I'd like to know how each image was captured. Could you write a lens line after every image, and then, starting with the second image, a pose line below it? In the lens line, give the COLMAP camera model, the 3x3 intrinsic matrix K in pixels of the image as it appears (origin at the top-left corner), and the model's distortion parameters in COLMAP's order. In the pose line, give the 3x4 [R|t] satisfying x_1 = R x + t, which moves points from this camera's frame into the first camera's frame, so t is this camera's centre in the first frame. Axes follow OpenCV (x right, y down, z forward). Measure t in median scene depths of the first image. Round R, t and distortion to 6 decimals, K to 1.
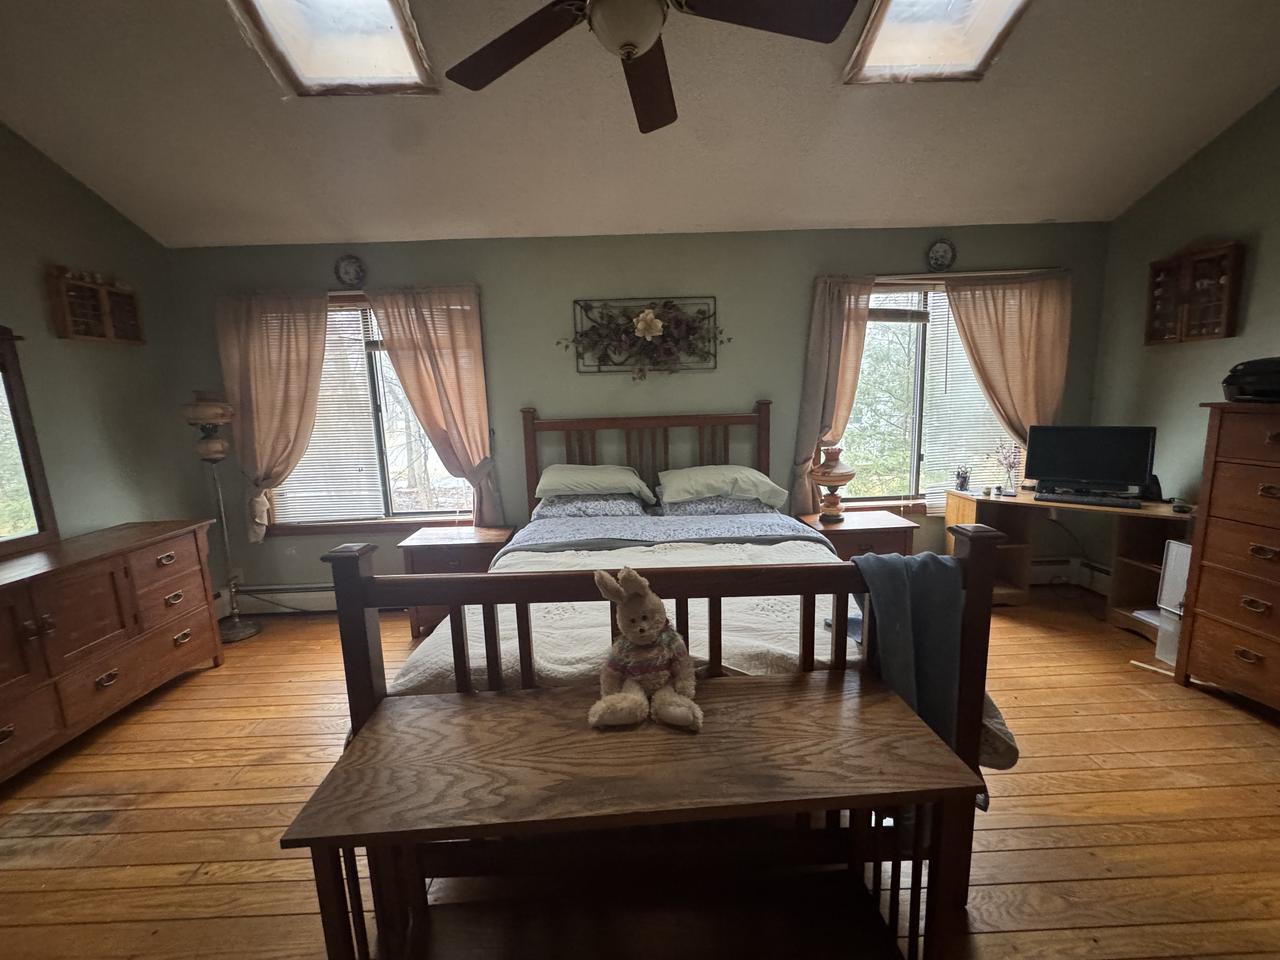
lens RADIAL K [[514.7, 0, 636.5], [0, 514.7, 480.8], [0, 0, 1]] dist [-0.009007, 0.002116]
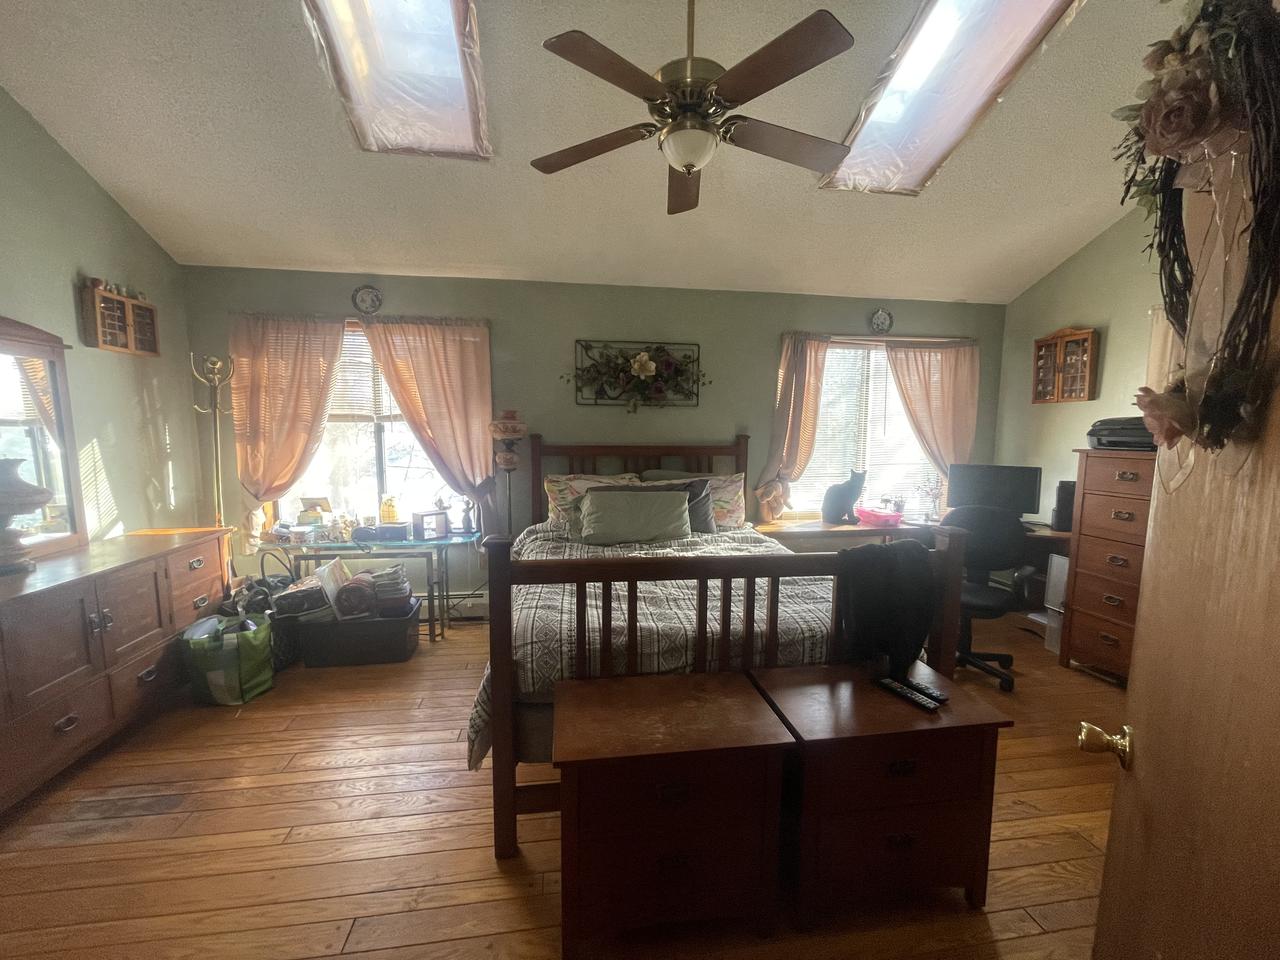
lens RADIAL K [[512.9, 0, 635.3], [0, 512.9, 489.5], [0, 0, 1]] dist [-0.003548, -0.000800]
pose [[0.991293, 0.025687, 0.129143, -0.136386], [-0.019828, 0.998724, -0.046450, 0.025821], [-0.130171, 0.043485, 0.990537, -0.116692]]
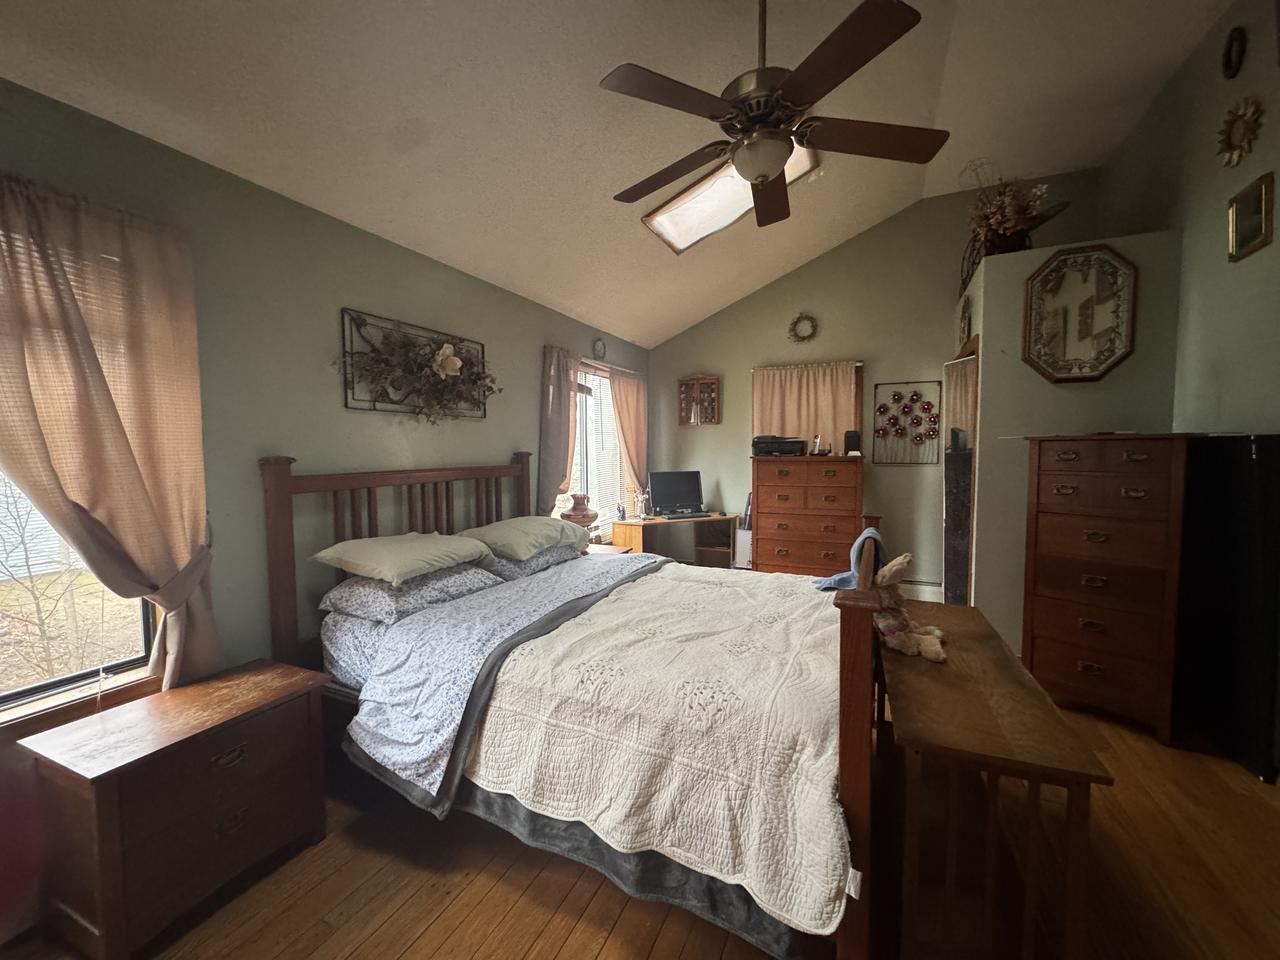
lens RADIAL K [[514.7, 0, 644.3], [0, 514.7, 474.9], [0, 0, 1]] dist [-0.009007, 0.002116]
pose [[0.427488, -0.018142, 0.903839, -0.619153], [0.137056, 0.989542, -0.044961, -0.034723], [-0.893571, 0.143097, 0.425504, 0.377550]]
